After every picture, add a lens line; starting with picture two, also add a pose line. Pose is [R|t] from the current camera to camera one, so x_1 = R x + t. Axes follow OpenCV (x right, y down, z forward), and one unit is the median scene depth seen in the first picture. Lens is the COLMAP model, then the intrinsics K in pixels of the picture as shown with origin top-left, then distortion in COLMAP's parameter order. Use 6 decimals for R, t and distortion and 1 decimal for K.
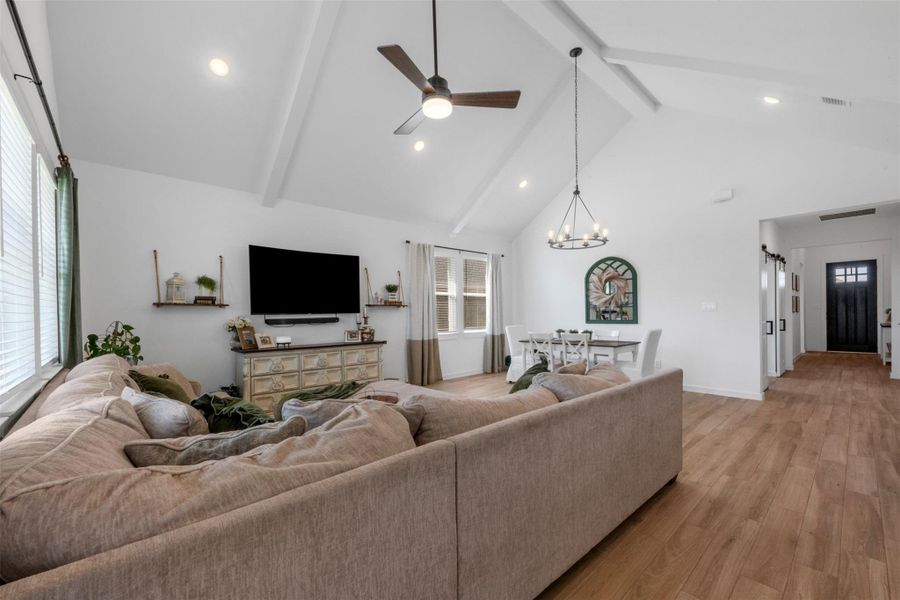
lens RADIAL K [[359.4, 0, 450.5], [0, 359.4, 315.3], [0, 0, 1]] dist [0.016342, -0.003707]
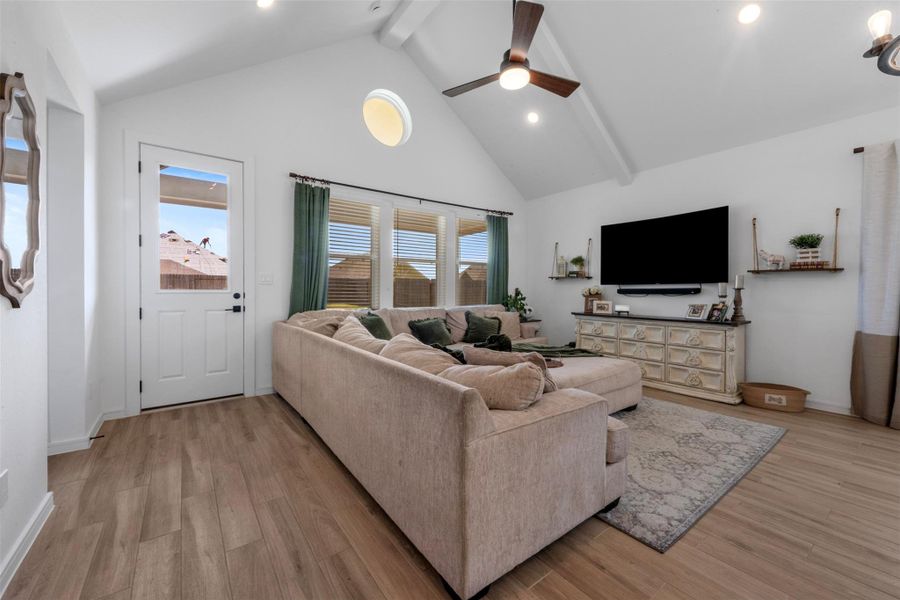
lens RADIAL K [[359.4, 0, 451.9], [0, 359.4, 292.5], [0, 0, 1]] dist [0.016342, -0.003707]
pose [[-0.088524, 0.015923, -0.995947, 0.544173], [-0.009877, 0.999809, 0.016863, 0.006653], [0.996025, 0.011329, -0.088350, 0.502122]]
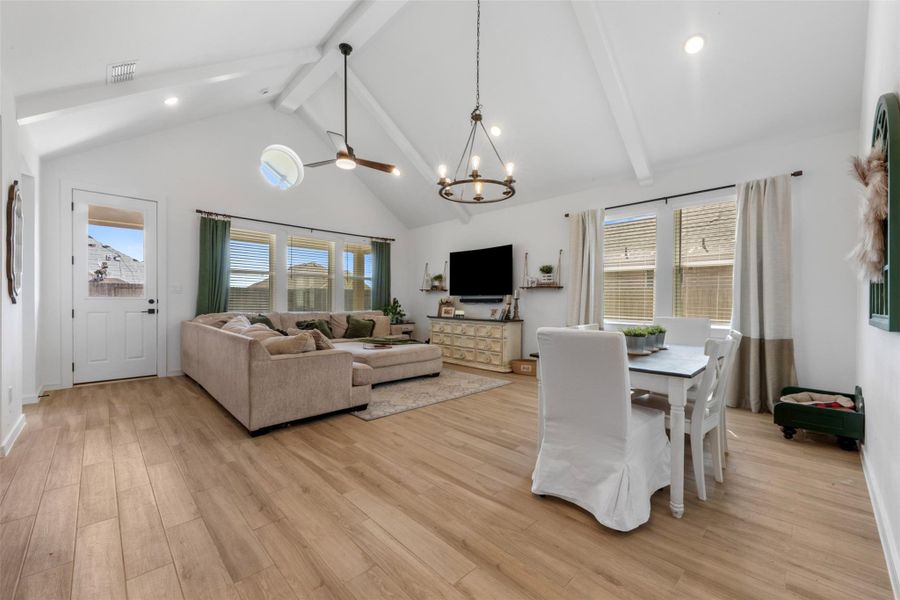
lens RADIAL K [[359.4, 0, 453.4], [0, 359.4, 305.3], [0, 0, 1]] dist [0.016342, -0.003707]
pose [[0.044785, 0.020595, -0.998784, 0.863838], [-0.016765, 0.999662, 0.019862, 0.006948], [0.998856, 0.015855, 0.045116, 0.768231]]
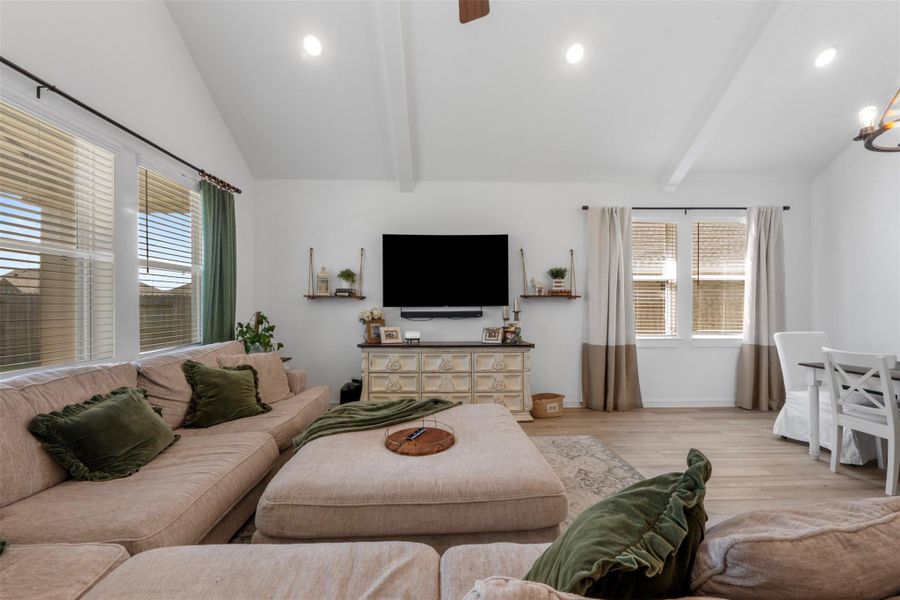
lens RADIAL K [[359.4, 0, 456.9], [0, 359.4, 305.6], [0, 0, 1]] dist [0.016342, -0.003707]
pose [[0.763858, 0.009962, -0.645308, 0.172696], [-0.011317, 0.999934, 0.002041, -0.007933], [0.645286, 0.005743, 0.763920, 0.322767]]
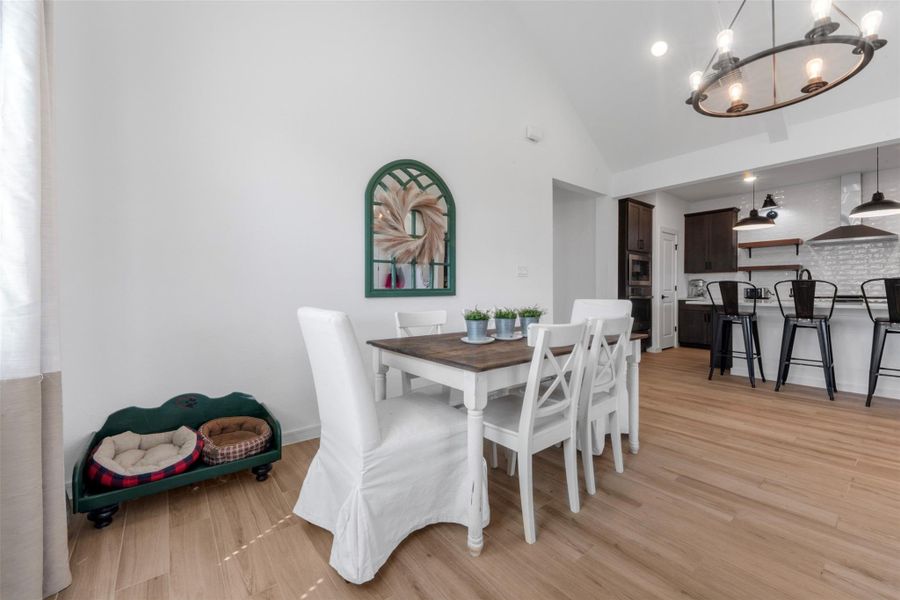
lens RADIAL K [[359.4, 0, 455.4], [0, 359.4, 292.2], [0, 0, 1]] dist [0.016342, -0.003707]
pose [[0.064083, 0.002260, 0.997942, -0.053015], [0.009889, 0.999947, -0.002899, 0.022337], [-0.997896, 0.010055, 0.064058, 1.097303]]
